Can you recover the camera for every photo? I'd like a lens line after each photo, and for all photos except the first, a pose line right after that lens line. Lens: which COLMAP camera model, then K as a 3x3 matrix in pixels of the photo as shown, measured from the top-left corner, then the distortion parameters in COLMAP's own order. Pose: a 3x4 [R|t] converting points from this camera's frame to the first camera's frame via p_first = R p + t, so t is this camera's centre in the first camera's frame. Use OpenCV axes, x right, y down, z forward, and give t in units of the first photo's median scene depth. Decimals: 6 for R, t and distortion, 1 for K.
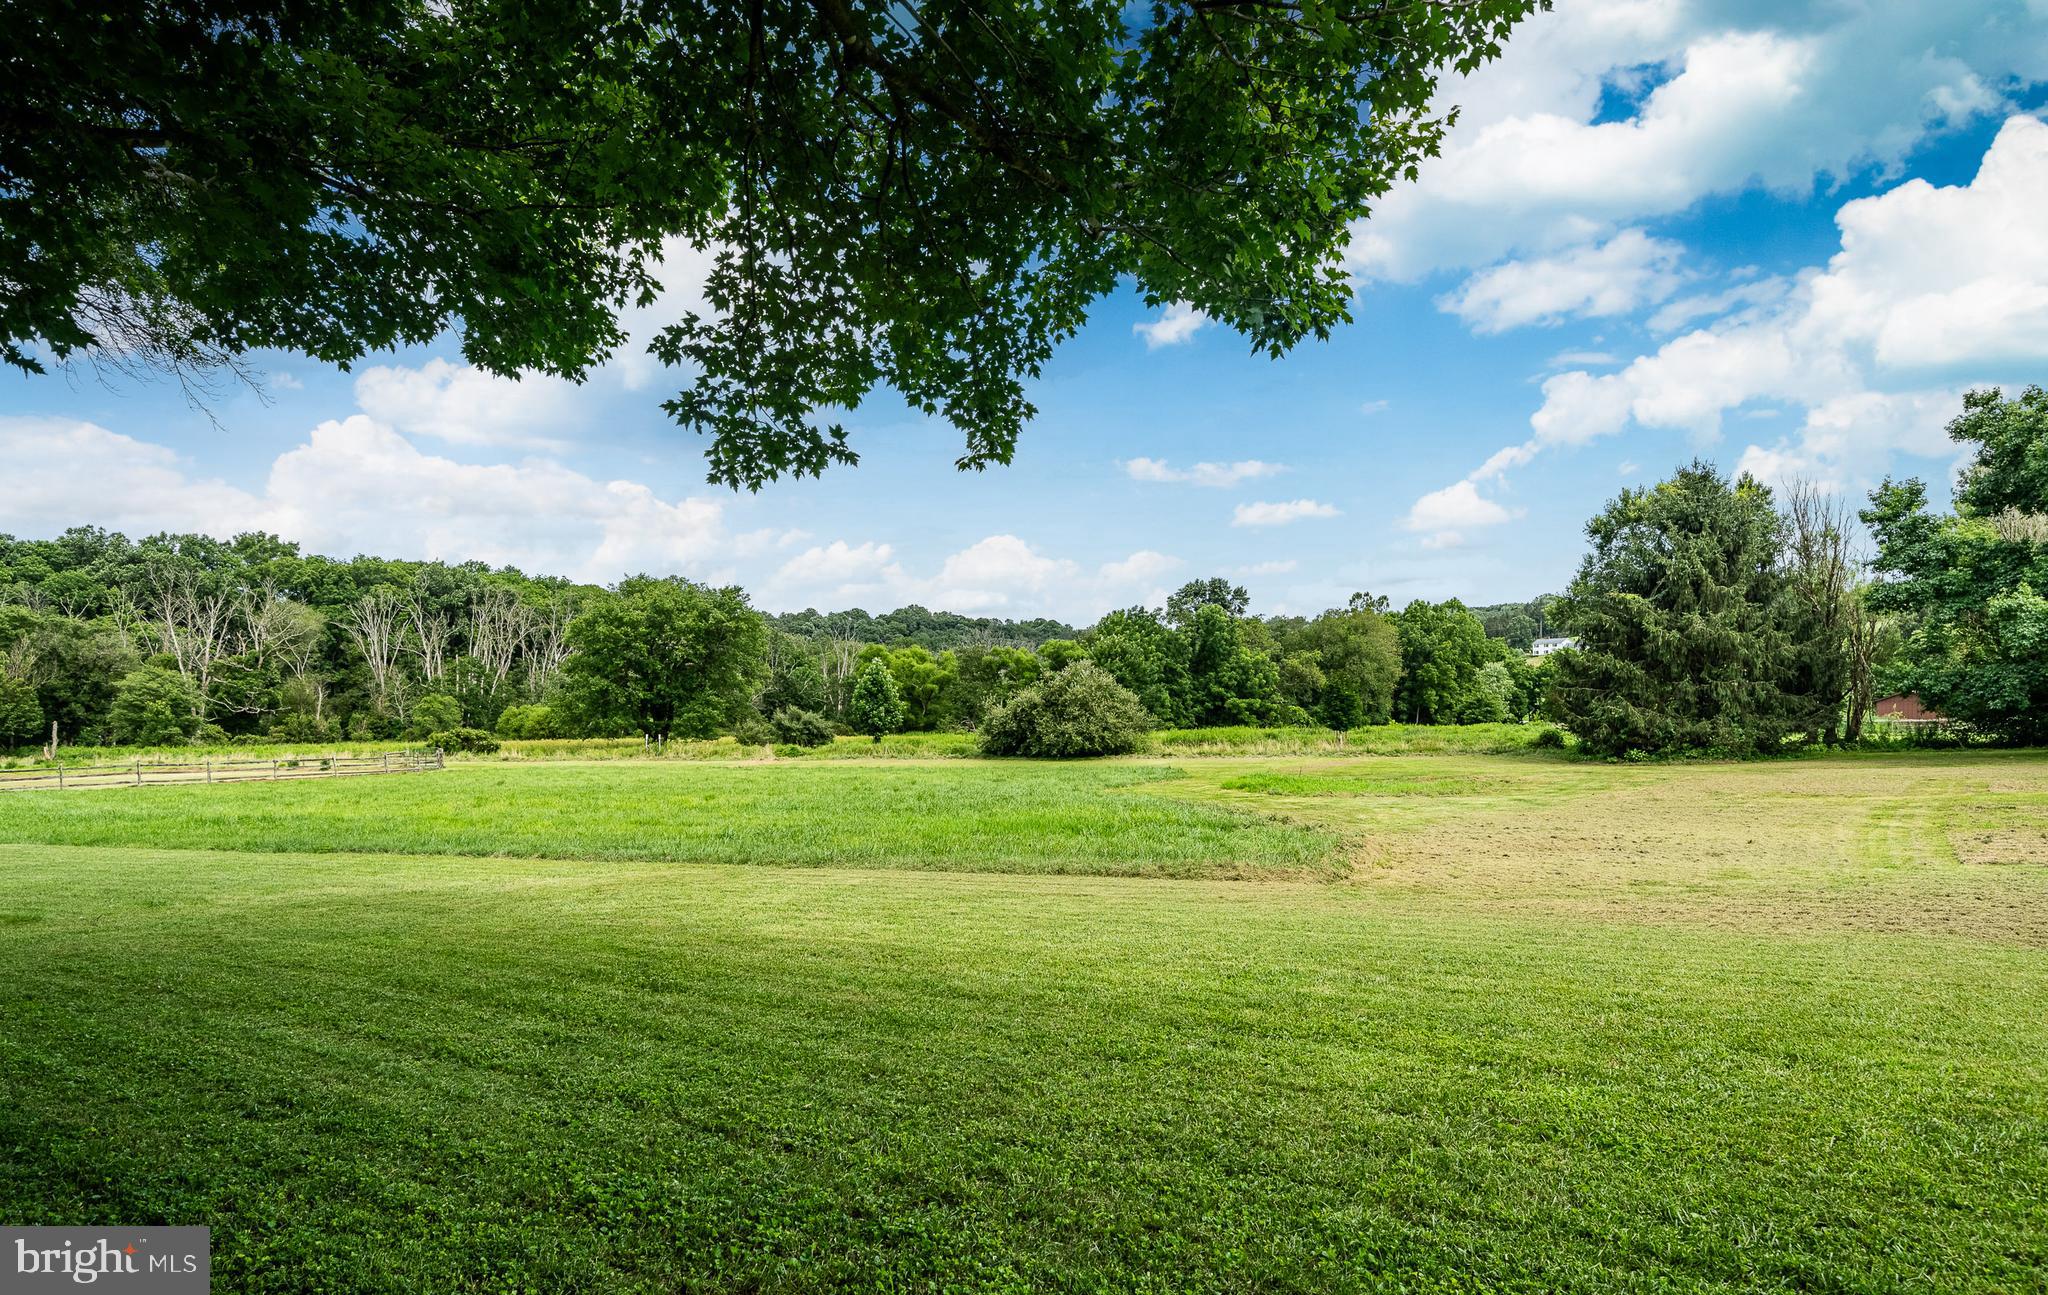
lens RADIAL K [[1193.2, 0, 1024.8], [0, 1193.2, 651.2], [0, 0, 1]] dist [-0.003762, 0.000170]
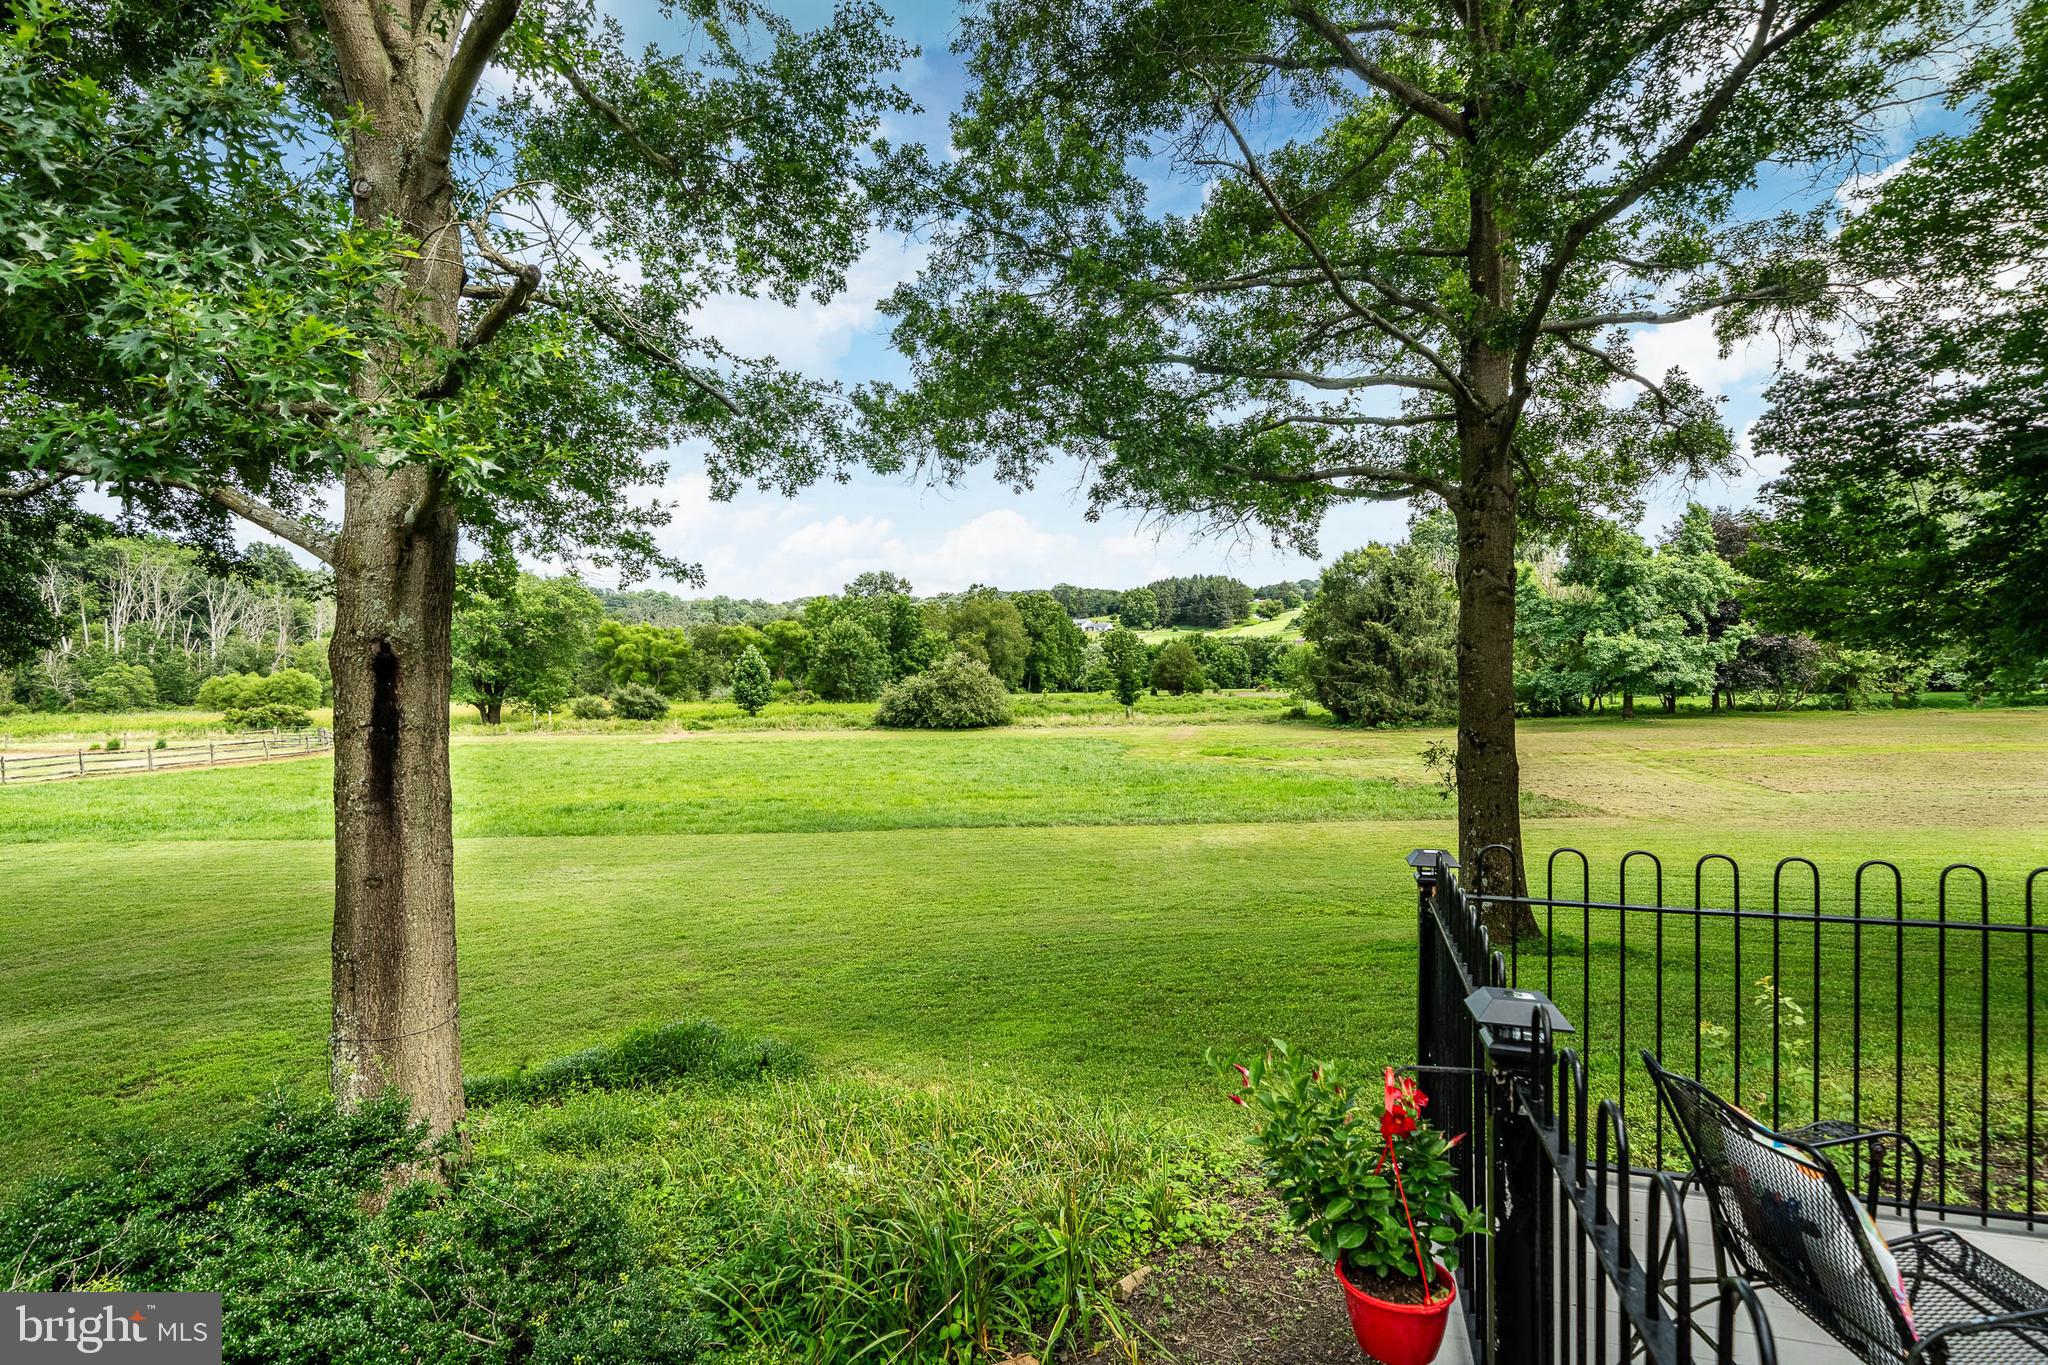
lens RADIAL K [[1009.8, 0, 1020.1], [0, 1009.8, 683.8], [0, 0, 1]] dist [0.003295, 0.000147]
pose [[0.924880, -0.000959, 0.380258, -0.306129], [-0.022744, 0.998067, 0.057835, -0.024177], [-0.379579, -0.062139, 0.923070, -0.042112]]
